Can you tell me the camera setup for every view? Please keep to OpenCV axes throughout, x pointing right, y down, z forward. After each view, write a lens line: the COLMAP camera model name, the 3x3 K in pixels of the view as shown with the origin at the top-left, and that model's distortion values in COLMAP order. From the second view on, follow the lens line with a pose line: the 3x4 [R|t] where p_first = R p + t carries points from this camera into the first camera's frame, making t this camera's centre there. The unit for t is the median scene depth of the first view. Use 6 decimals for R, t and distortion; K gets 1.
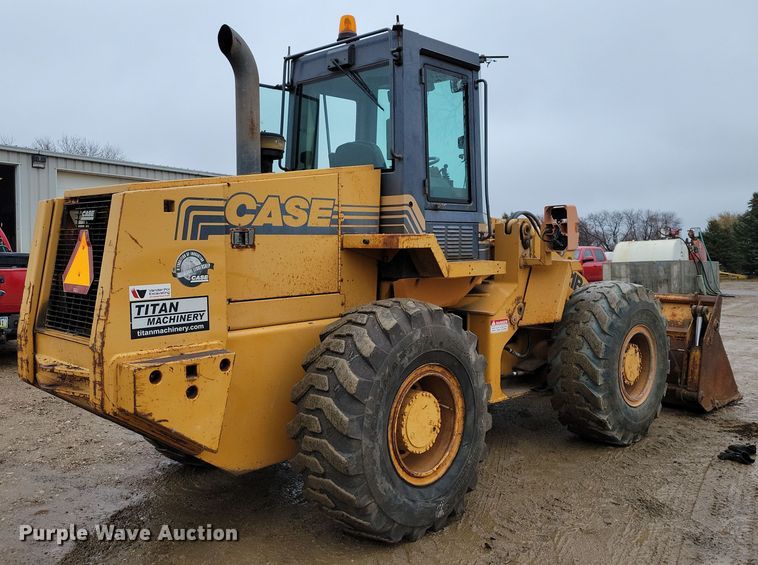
lens RADIAL K [[686.1, 0, 378.3], [0, 686.1, 281.2], [0, 0, 1]] dist [0.053335, -0.004271]
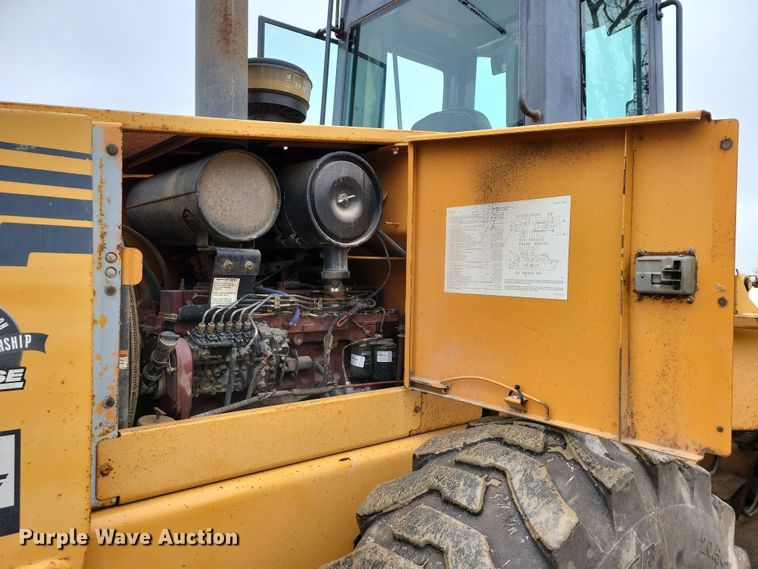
lens RADIAL K [[577.5, 0, 374.9], [0, 577.5, 283.6], [0, 0, 1]] dist [0.041165, -0.009951]
pose [[0.991936, 0.015786, -0.125753, -0.035818], [-0.023096, 0.998114, -0.056882, -0.035611], [0.124618, 0.059328, 0.990429, 0.672888]]
